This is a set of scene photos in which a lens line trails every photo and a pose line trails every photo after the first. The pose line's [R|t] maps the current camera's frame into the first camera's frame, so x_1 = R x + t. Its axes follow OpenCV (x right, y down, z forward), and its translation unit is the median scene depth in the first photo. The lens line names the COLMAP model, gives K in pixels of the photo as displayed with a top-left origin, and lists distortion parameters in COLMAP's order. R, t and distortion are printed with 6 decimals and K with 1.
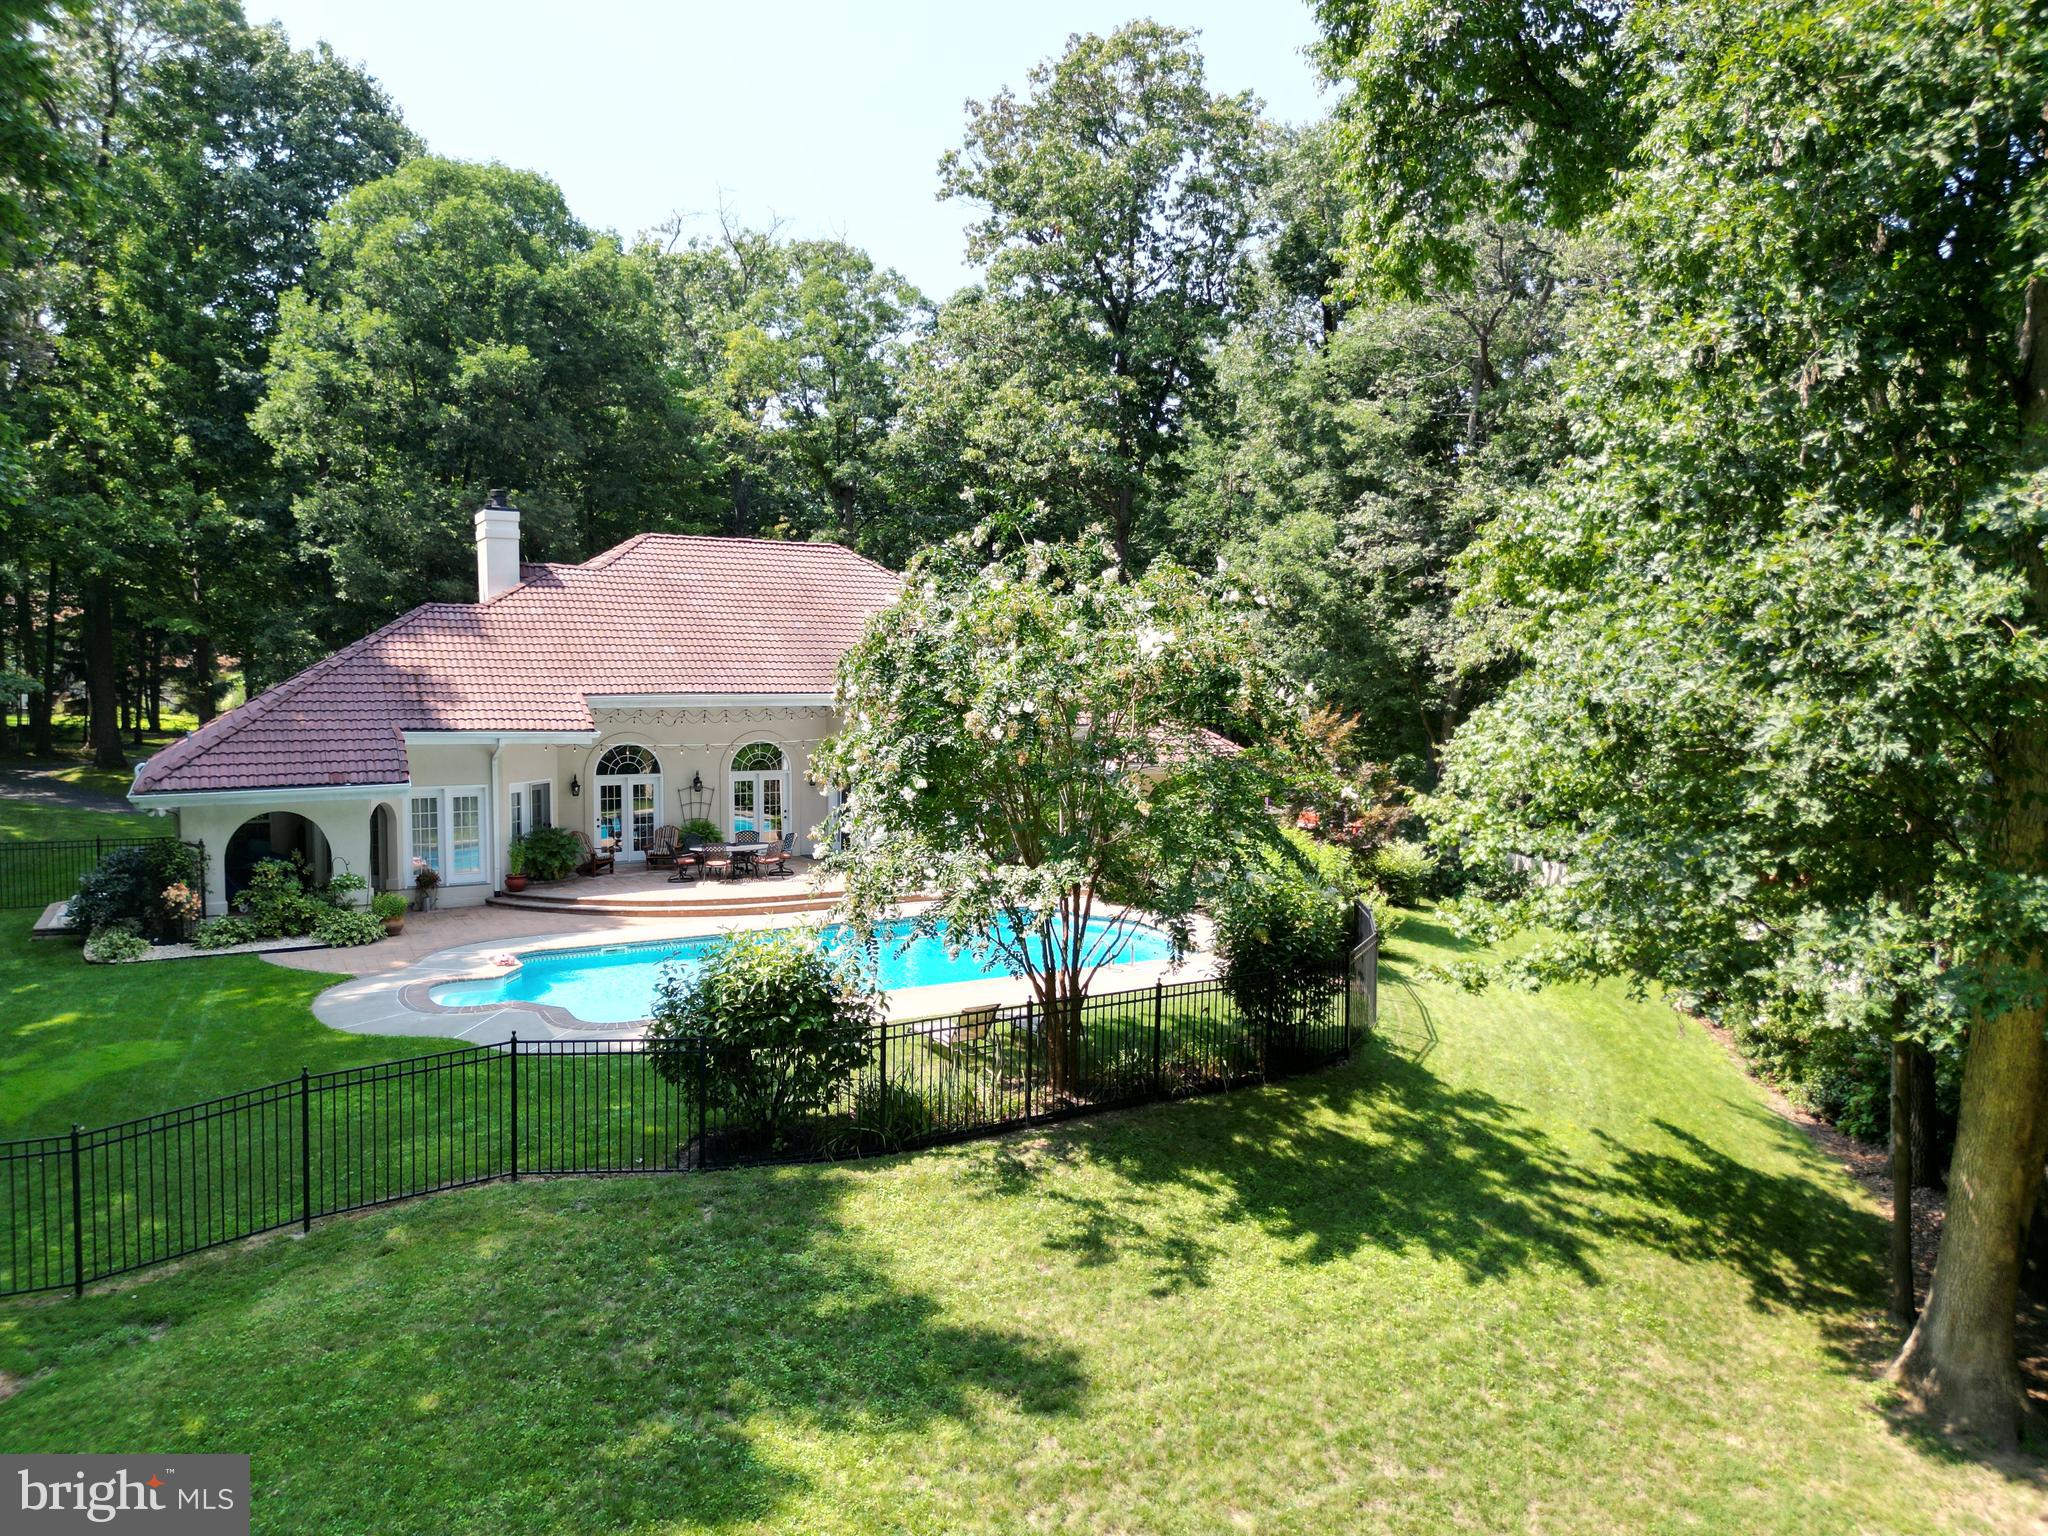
lens RADIAL K [[1462.2, 0, 1016.5], [0, 1462.2, 768.1], [0, 0, 1]] dist [0.056408, -0.044774]
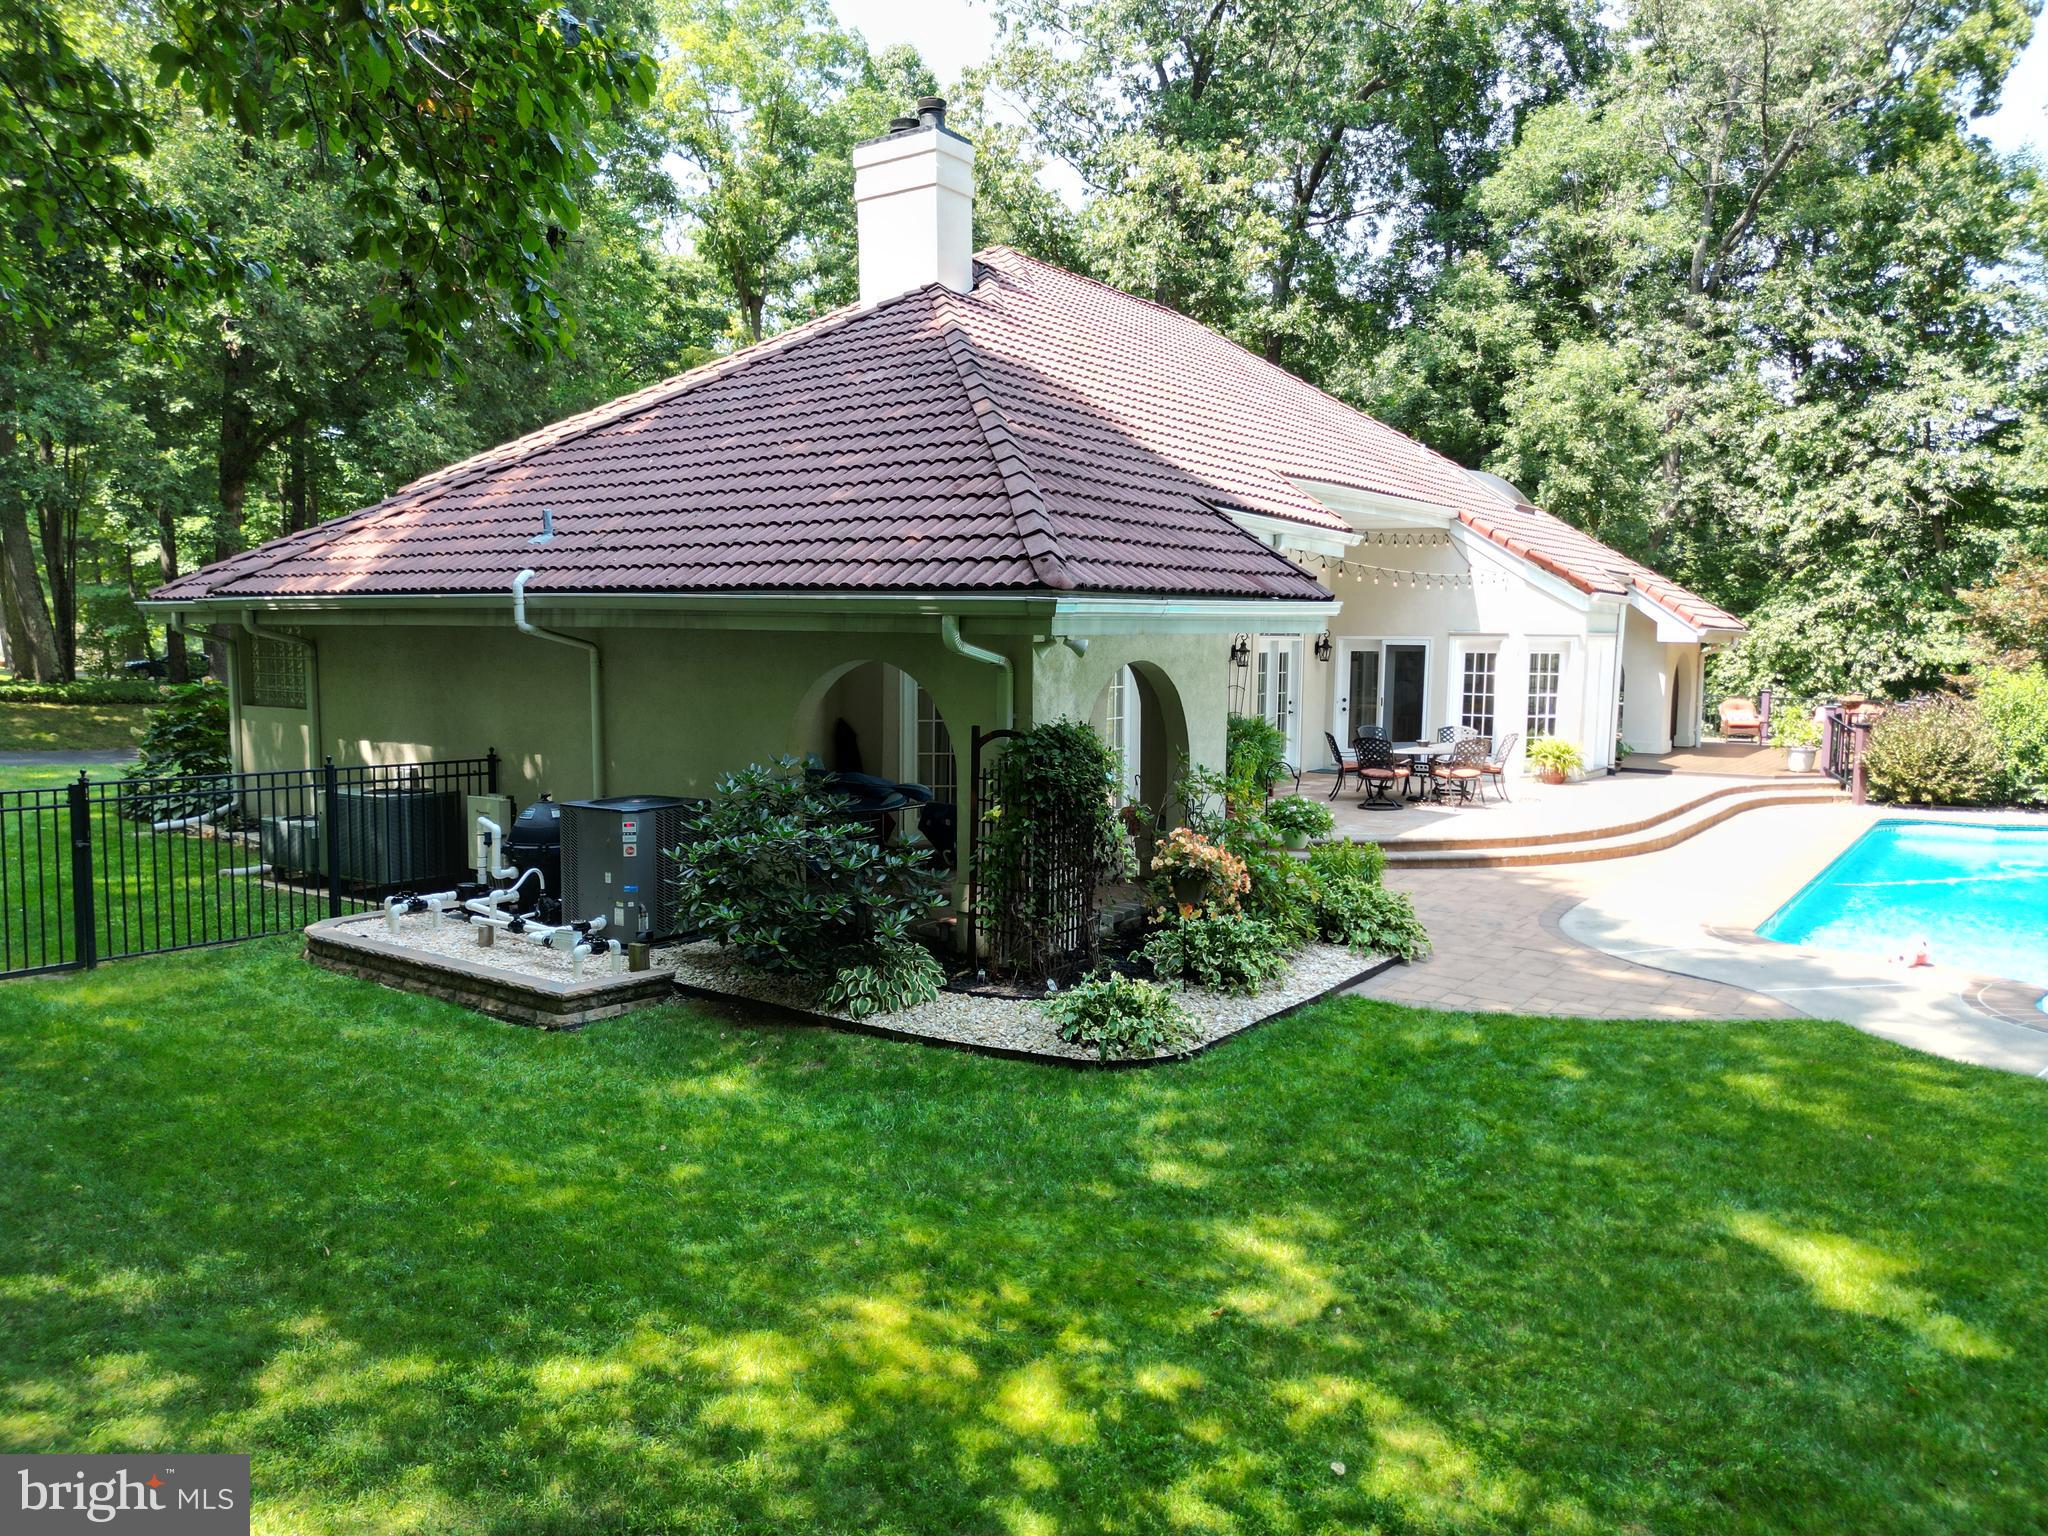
lens RADIAL K [[1462.2, 0, 1023.7], [0, 1462.2, 782.0], [0, 0, 1]] dist [0.056408, -0.044774]
pose [[0.894157, -0.047343, 0.445243, -0.725731], [0.029294, 0.998449, 0.047337, 0.040725], [-0.446794, -0.029284, 0.894158, 0.638809]]
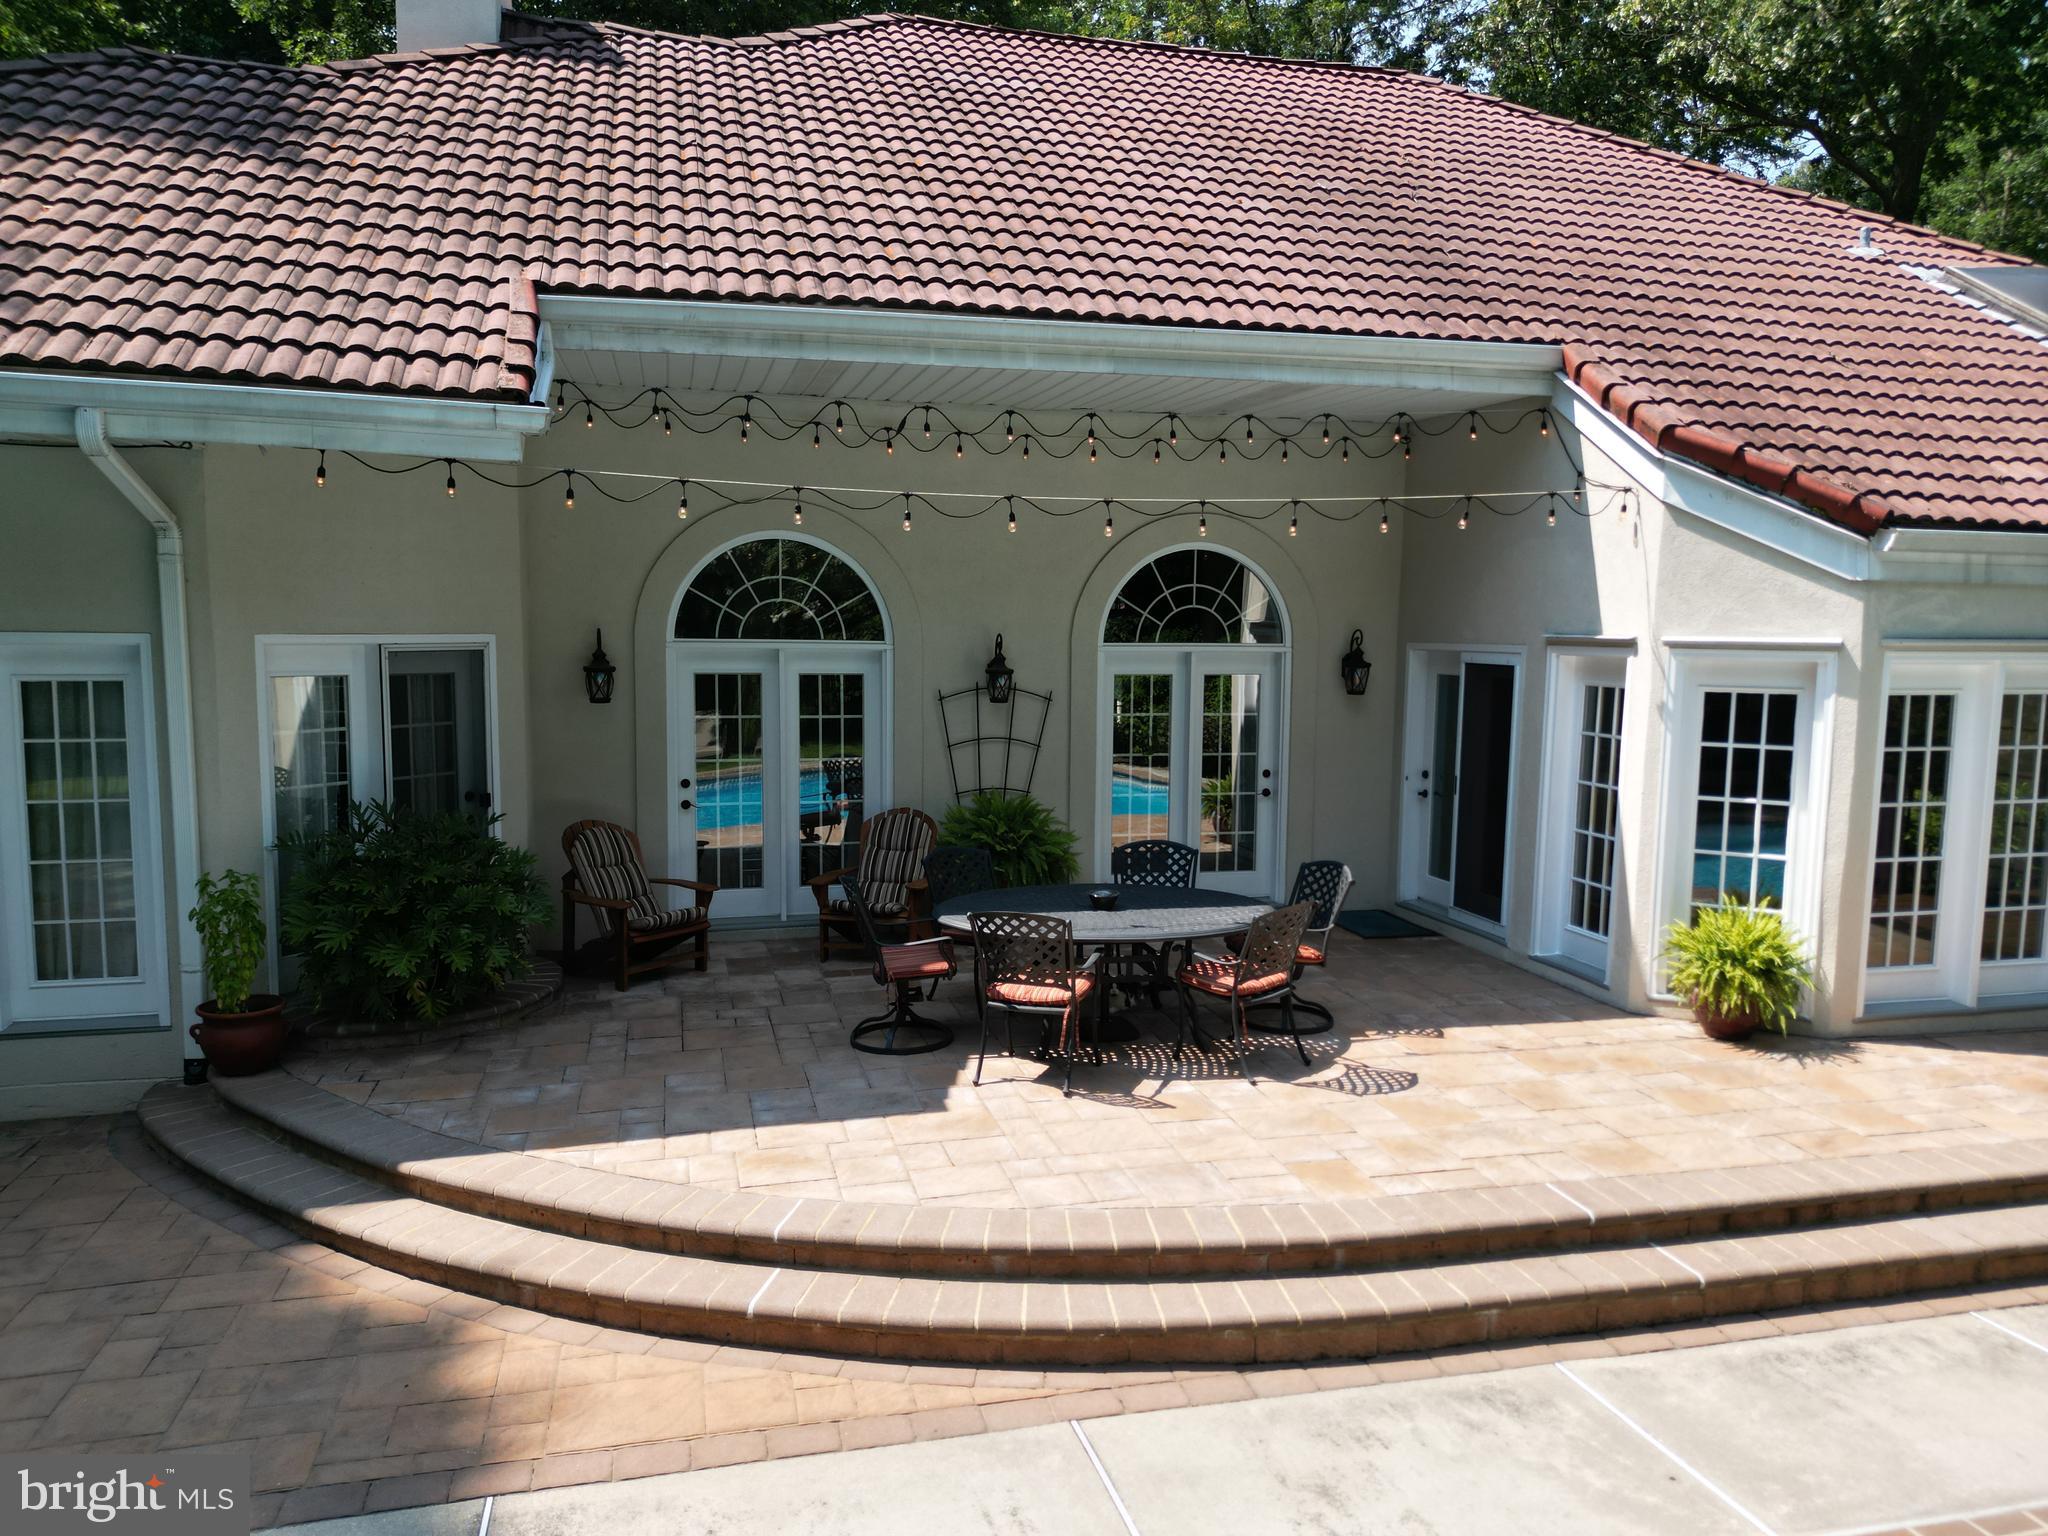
lens RADIAL K [[1462.2, 0, 1008.5], [0, 1462.2, 763.4], [0, 0, 1]] dist [0.056408, -0.044774]
pose [[0.964293, 0.027540, -0.263403, -0.170746], [-0.020289, 0.999338, 0.030209, 0.025202], [0.264061, -0.023786, 0.964213, 0.894738]]
